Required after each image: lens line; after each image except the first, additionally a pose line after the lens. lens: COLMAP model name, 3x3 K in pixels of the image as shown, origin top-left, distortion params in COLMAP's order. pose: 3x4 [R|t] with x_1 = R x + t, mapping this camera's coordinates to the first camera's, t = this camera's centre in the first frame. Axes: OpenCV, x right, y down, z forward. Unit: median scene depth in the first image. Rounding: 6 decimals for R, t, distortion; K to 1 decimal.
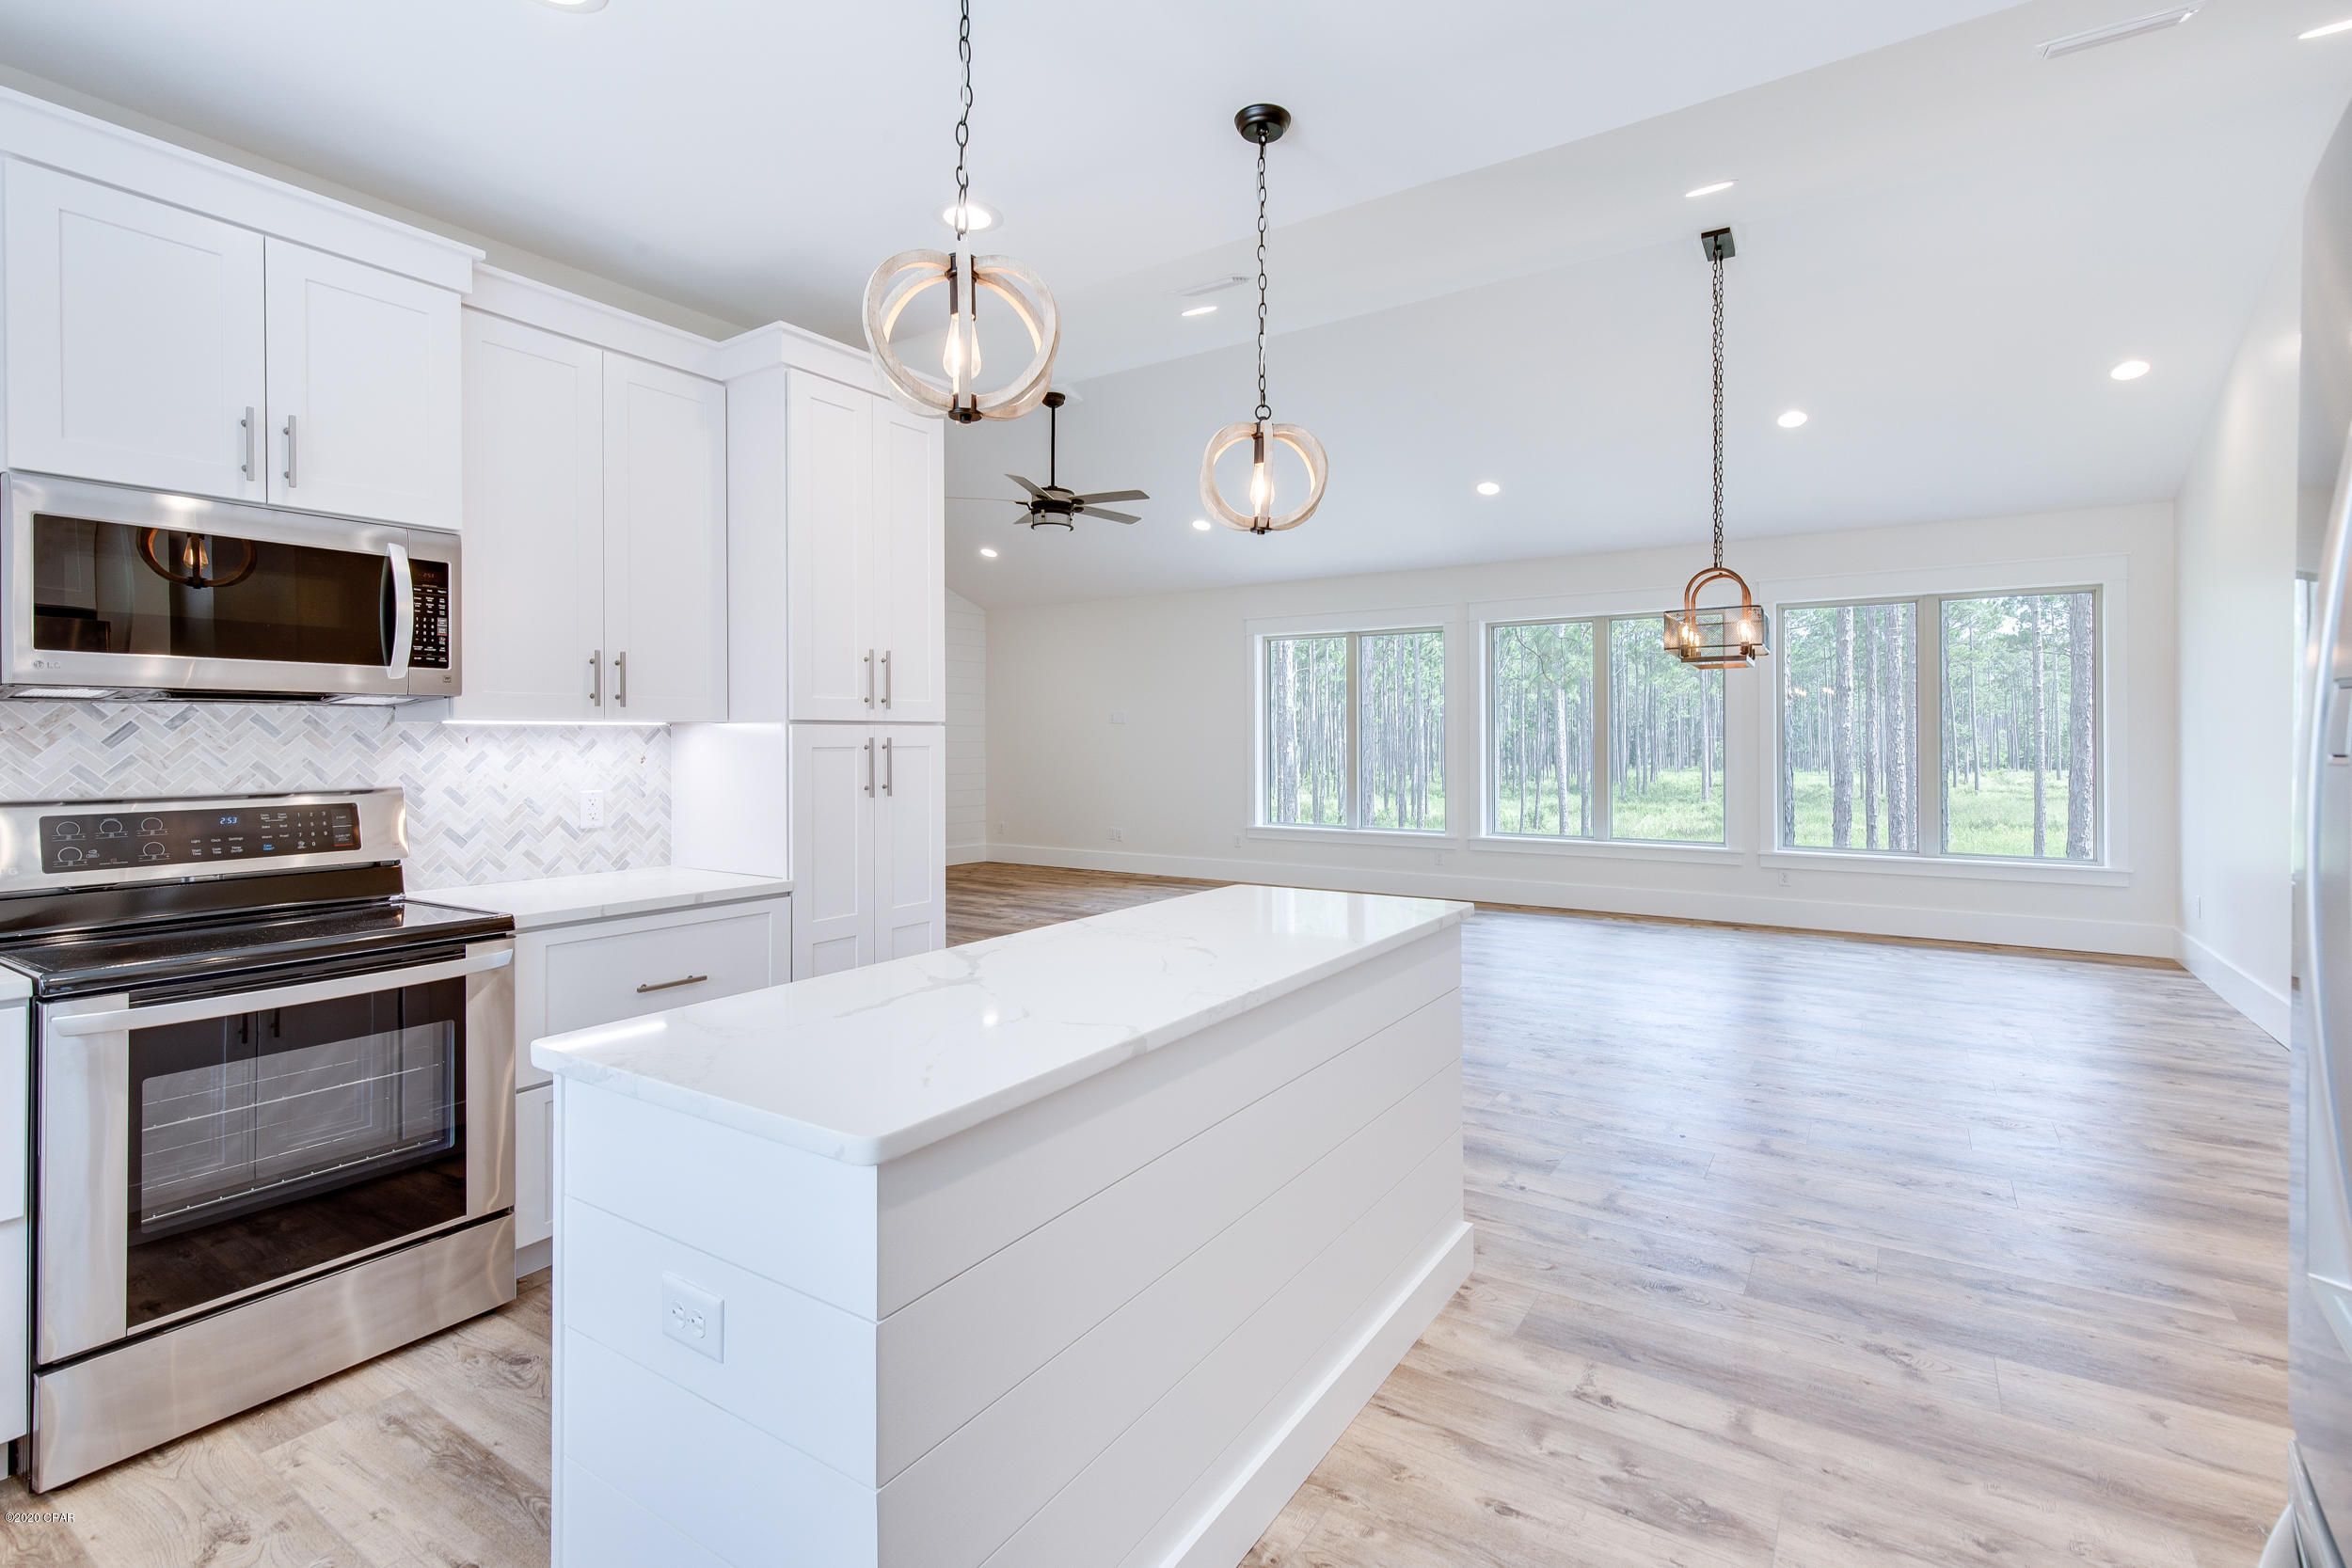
lens RADIAL K [[1095.2, 0, 1178.6], [0, 1095.2, 738.1], [0, 0, 1]] dist [0.003547, -0.000255]
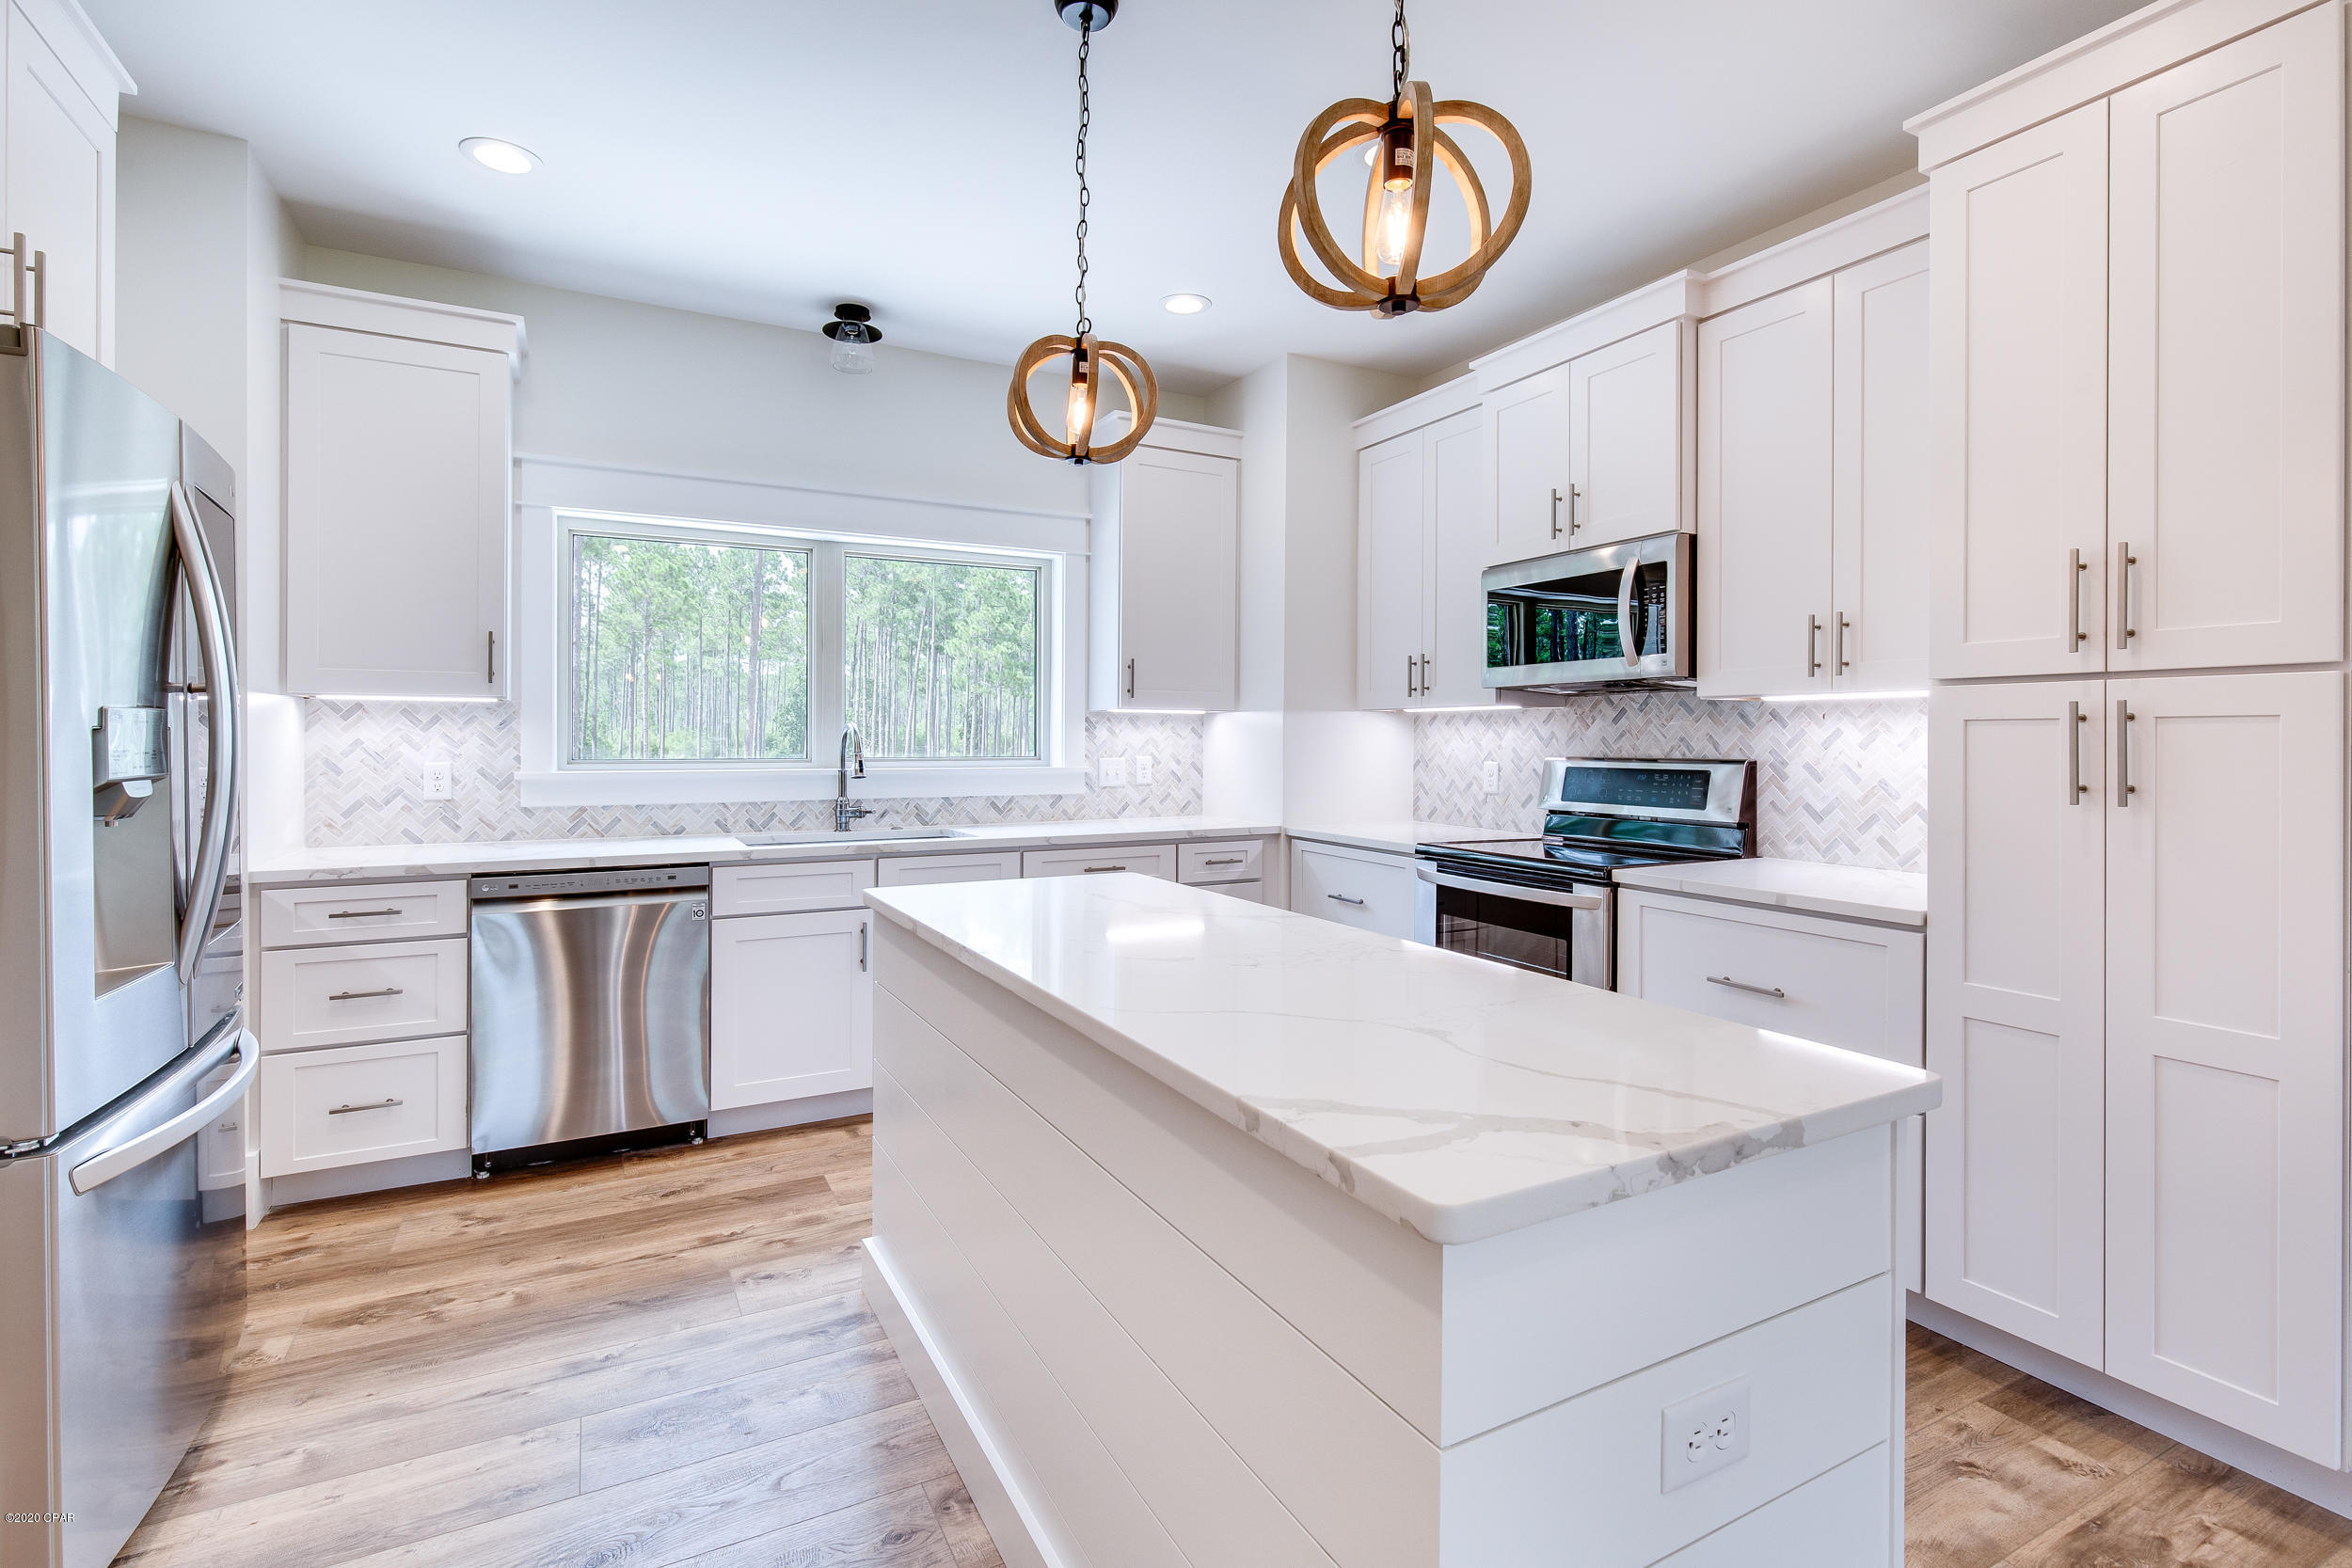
lens RADIAL K [[1095.2, 0, 1176.4], [0, 1095.2, 741.7], [0, 0, 1]] dist [0.003547, -0.000255]
pose [[-0.473770, 0.002299, -0.880645, 0.516623], [-0.003363, 0.999985, 0.004420, 0.022646], [0.880642, 0.005056, -0.473755, 0.974451]]
